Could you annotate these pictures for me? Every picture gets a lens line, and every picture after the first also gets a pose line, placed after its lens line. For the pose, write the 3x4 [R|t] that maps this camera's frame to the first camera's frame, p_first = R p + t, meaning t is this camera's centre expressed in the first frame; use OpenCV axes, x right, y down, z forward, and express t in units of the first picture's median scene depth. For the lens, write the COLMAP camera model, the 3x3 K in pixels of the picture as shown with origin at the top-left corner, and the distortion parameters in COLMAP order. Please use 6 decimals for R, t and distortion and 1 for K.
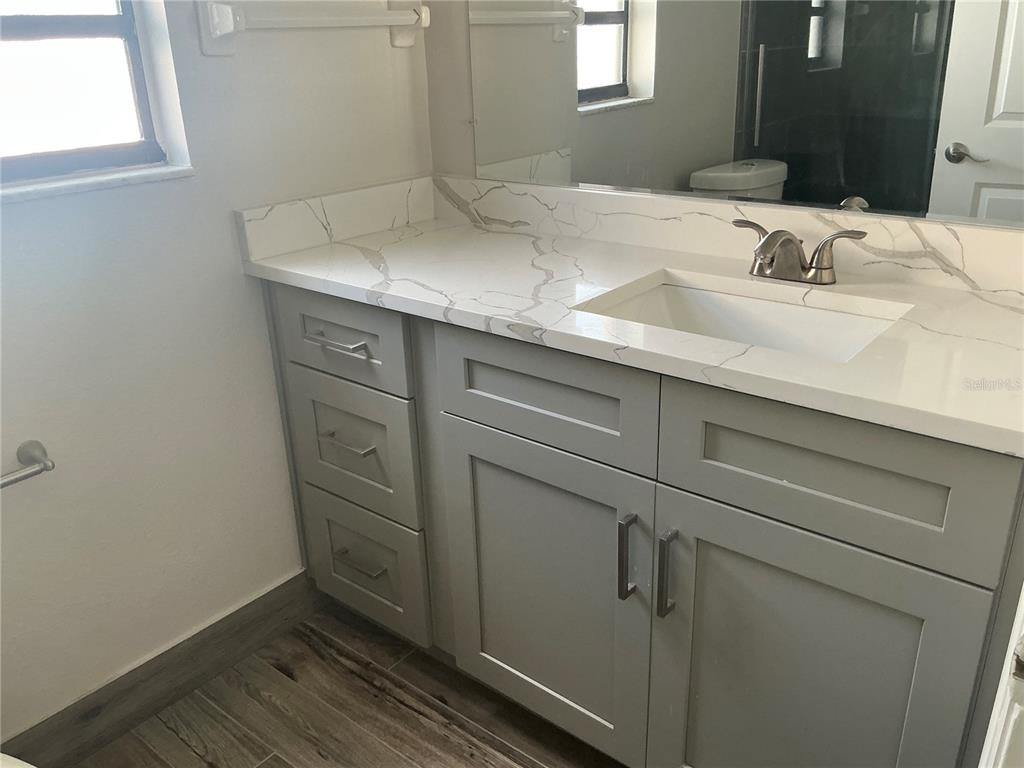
lens RADIAL K [[856.3, 0, 514.5], [0, 856.3, 381.2], [0, 0, 1]] dist [0.090407, -0.143168]
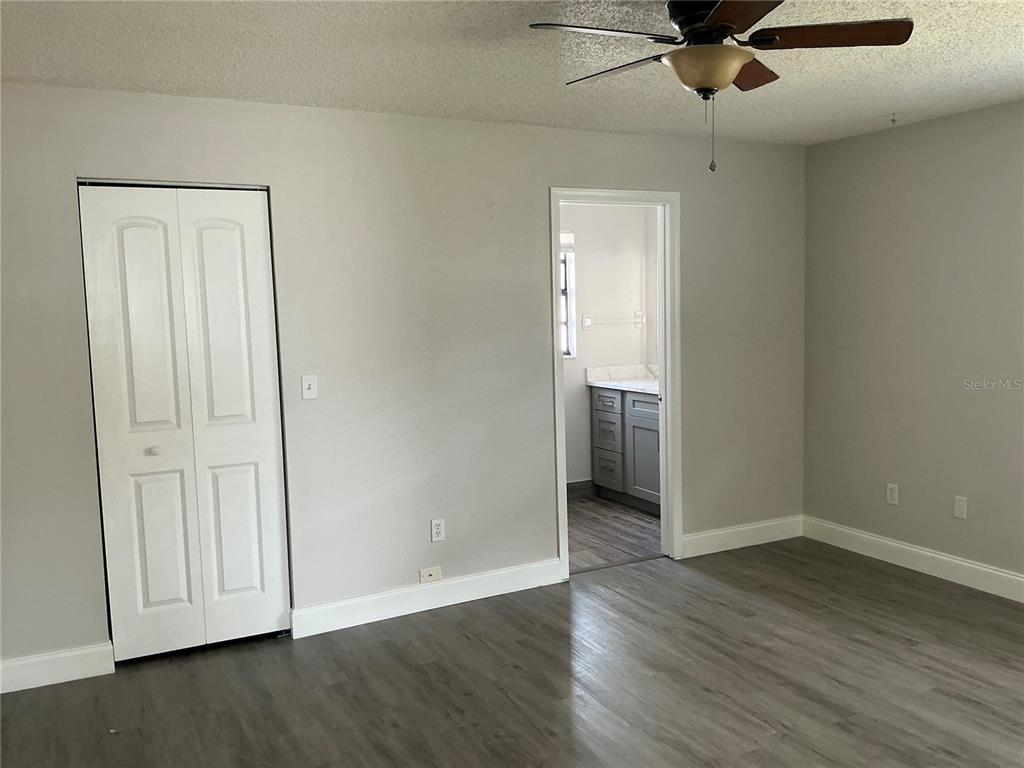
lens RADIAL K [[856.3, 0, 512.9], [0, 856.3, 385.3], [0, 0, 1]] dist [0.090407, -0.143168]
pose [[0.913489, 0.041666, -0.404723, 0.911289], [-0.155826, 0.954723, -0.253422, 0.879786], [0.375840, 0.294565, 0.878622, -2.402687]]
